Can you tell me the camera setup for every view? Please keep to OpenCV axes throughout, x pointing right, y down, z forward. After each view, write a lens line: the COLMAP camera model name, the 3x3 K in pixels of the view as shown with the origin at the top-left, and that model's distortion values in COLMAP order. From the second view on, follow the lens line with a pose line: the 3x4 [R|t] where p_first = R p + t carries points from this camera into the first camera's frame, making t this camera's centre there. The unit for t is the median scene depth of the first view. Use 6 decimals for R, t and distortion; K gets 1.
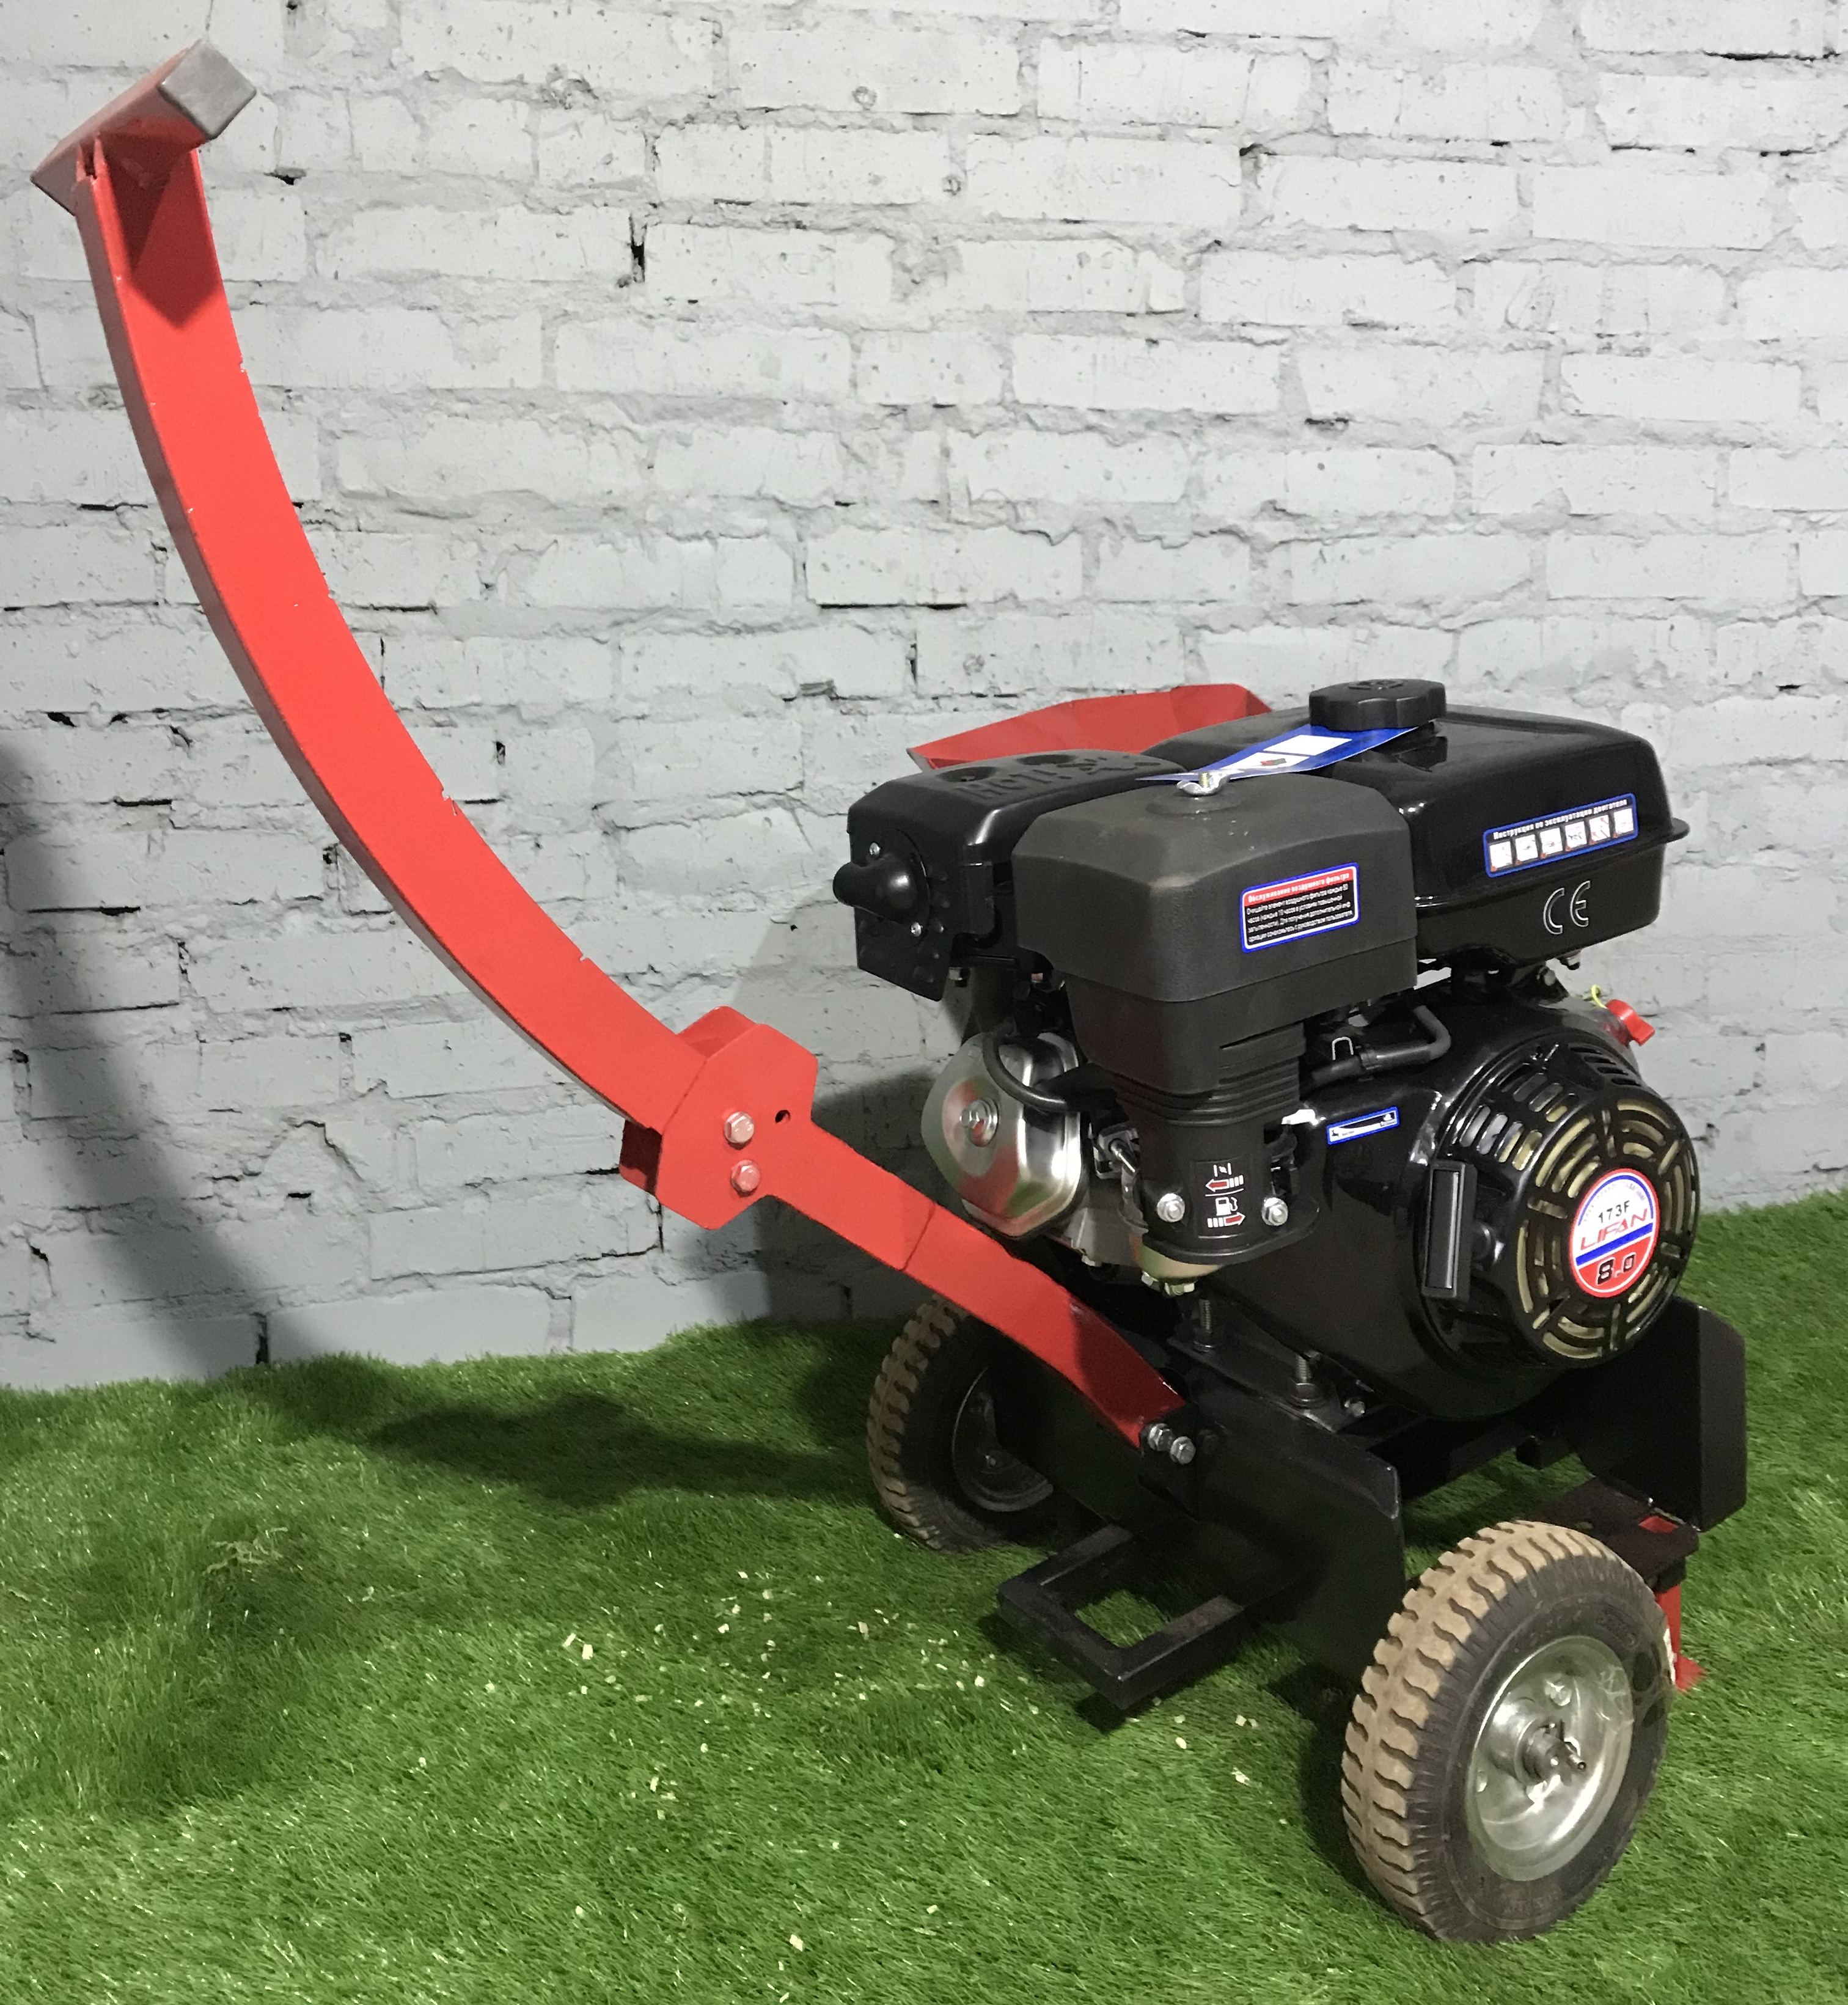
lens RADIAL K [[2077.0, 0, 935.0], [0, 2077.0, 782.4], [0, 0, 1]] dist [0.106598, -0.306961]
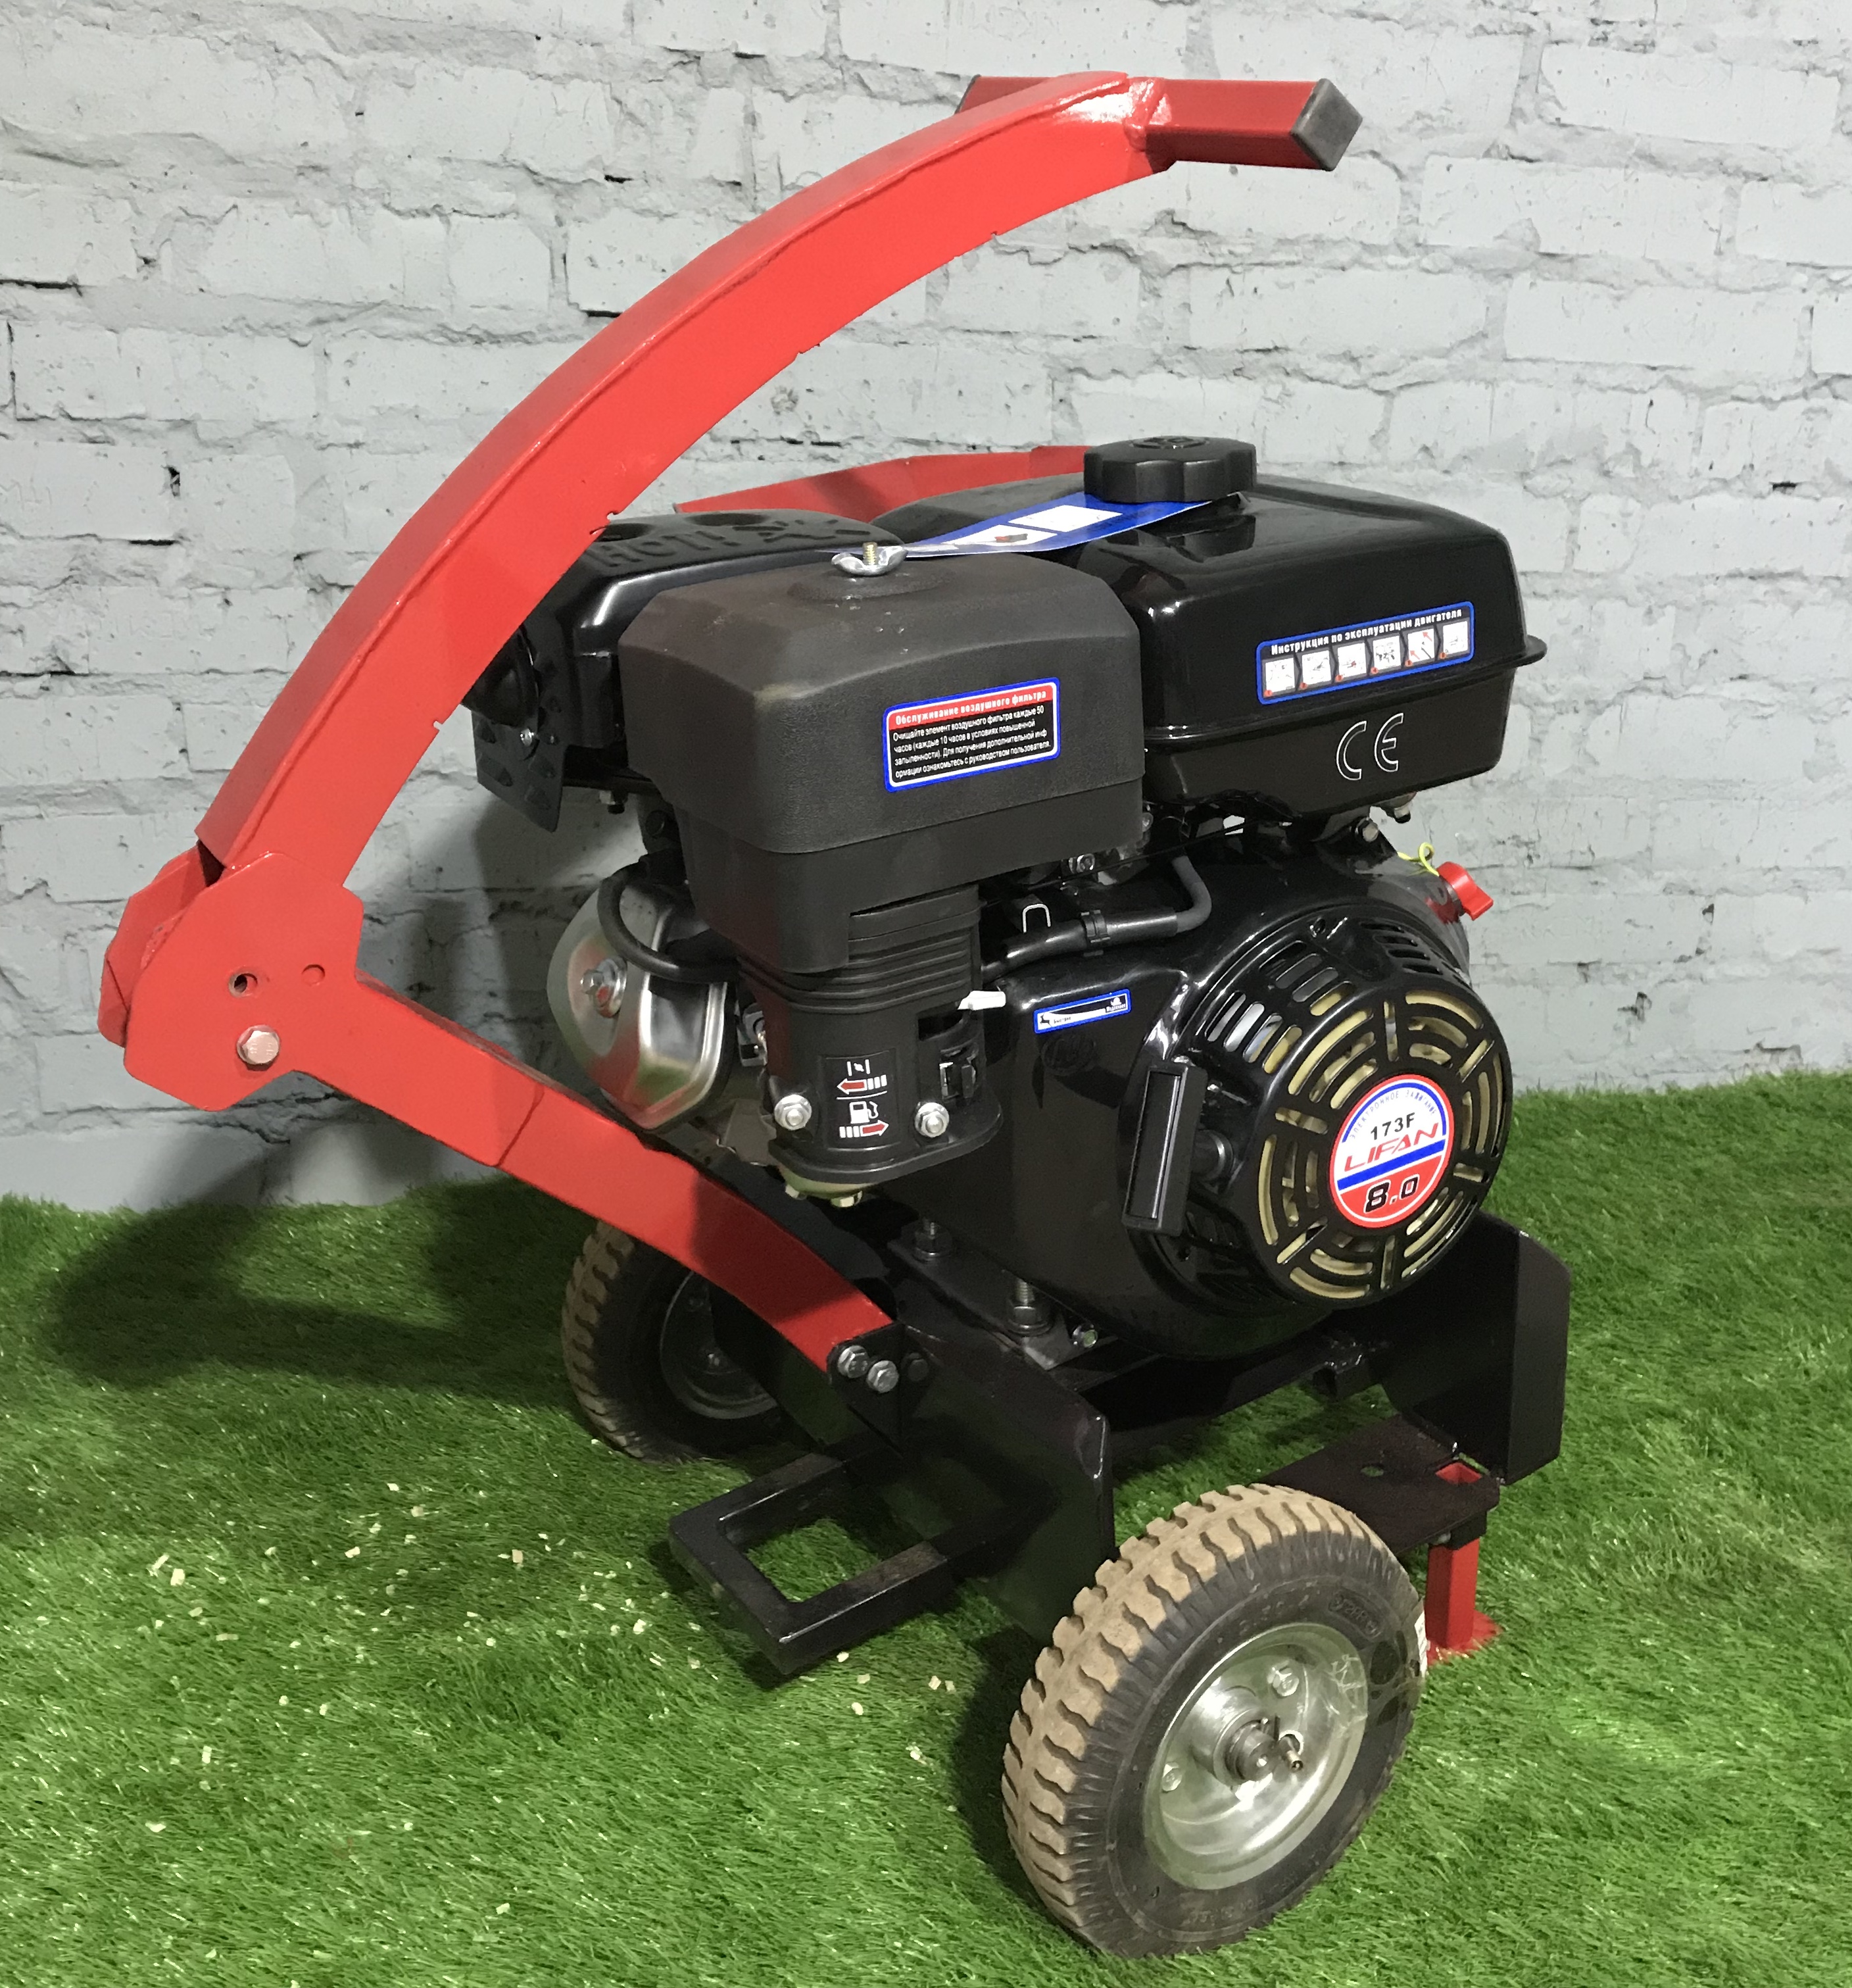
lens RADIAL K [[2255.8, 0, 1065.5], [0, 2255.8, 985.7], [0, 0, 1]] dist [0.017135, -0.026203]
pose [[0.997889, 0.042124, 0.049435, 0.098847], [-0.050576, 0.981521, 0.184549, -0.001726], [-0.040747, -0.186660, 0.981579, 0.104270]]
